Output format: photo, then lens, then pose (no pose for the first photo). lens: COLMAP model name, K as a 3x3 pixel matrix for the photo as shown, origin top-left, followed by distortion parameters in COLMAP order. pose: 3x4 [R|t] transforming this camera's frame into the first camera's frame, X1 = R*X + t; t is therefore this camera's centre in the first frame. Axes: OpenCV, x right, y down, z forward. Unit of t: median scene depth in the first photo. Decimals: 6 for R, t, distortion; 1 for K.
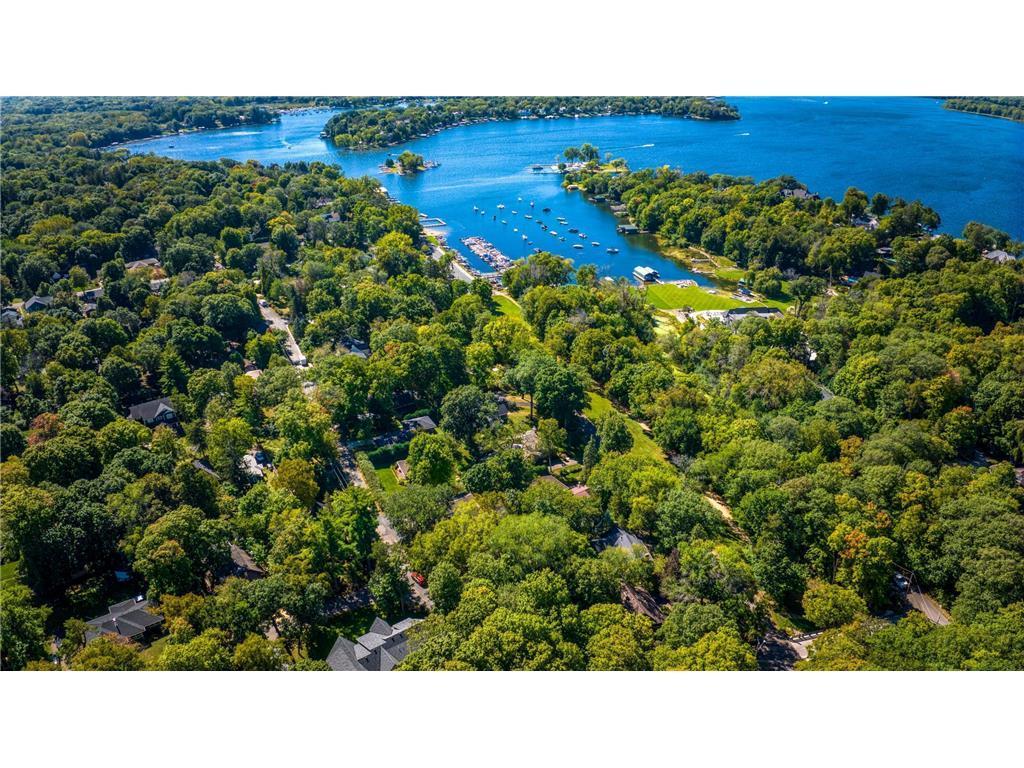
lens RADIAL K [[711.2, 0, 512.0], [0, 711.2, 384.0], [0, 0, 1]] dist [-0.105782, -0.010295]
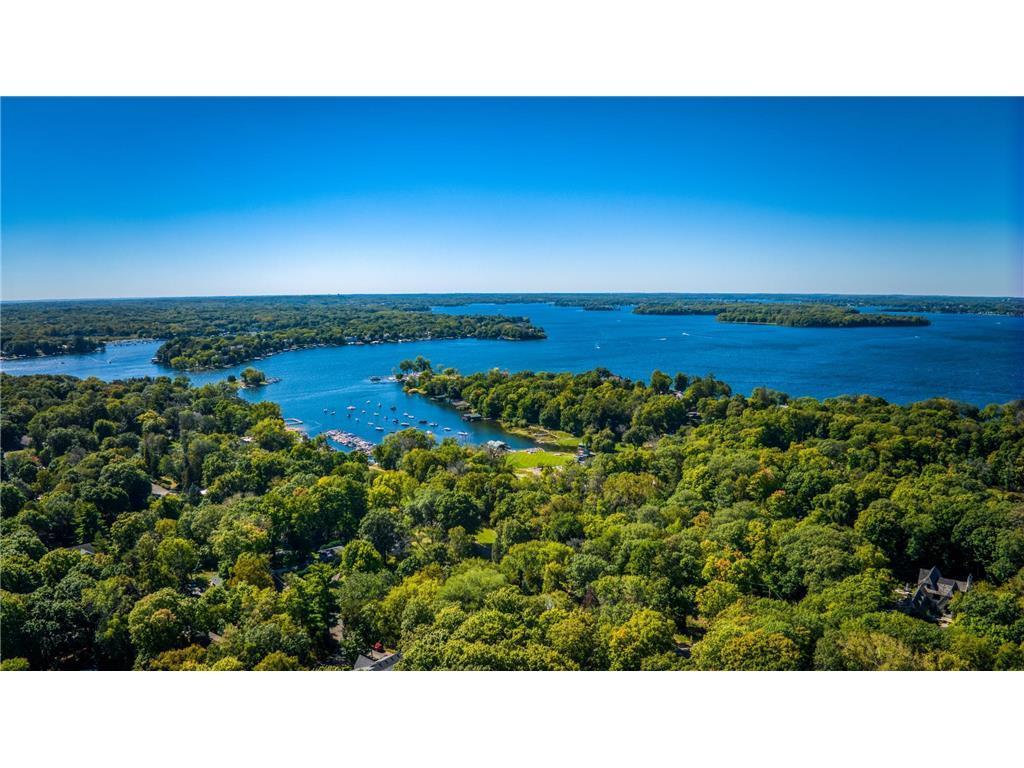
lens RADIAL K [[711.2, 0, 512.0], [0, 711.2, 384.0], [0, 0, 1]] dist [-0.105782, -0.010295]
pose [[0.966467, -0.036243, 0.254221, -0.071662], [0.114178, 0.947397, -0.299002, 0.089475], [-0.230012, 0.318002, 0.919766, -0.078095]]
